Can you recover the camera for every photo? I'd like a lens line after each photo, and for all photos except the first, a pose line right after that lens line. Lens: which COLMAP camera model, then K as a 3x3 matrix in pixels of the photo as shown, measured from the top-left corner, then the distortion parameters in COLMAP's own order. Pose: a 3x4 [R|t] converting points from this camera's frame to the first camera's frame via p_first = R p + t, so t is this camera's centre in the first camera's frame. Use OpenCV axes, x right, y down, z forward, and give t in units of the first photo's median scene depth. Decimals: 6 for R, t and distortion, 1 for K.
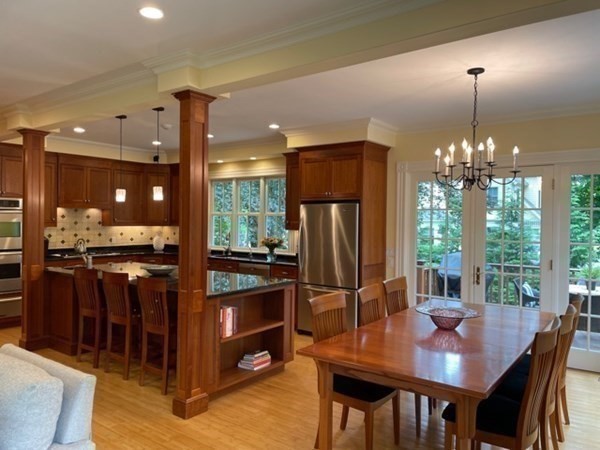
lens RADIAL K [[452.2, 0, 301.0], [0, 452.2, 224.9], [0, 0, 1]] dist [0.082124, -0.107819]
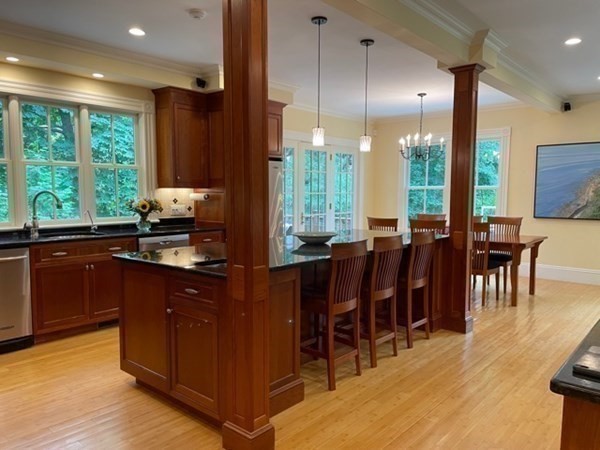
lens RADIAL K [[452.2, 0, 298.2], [0, 452.2, 221.2], [0, 0, 1]] dist [0.082124, -0.107819]
pose [[0.074457, -0.074962, 0.994403, -1.209877], [0.007832, 0.997184, 0.074585, 0.014576], [-0.997193, 0.002235, 0.074835, 1.088526]]
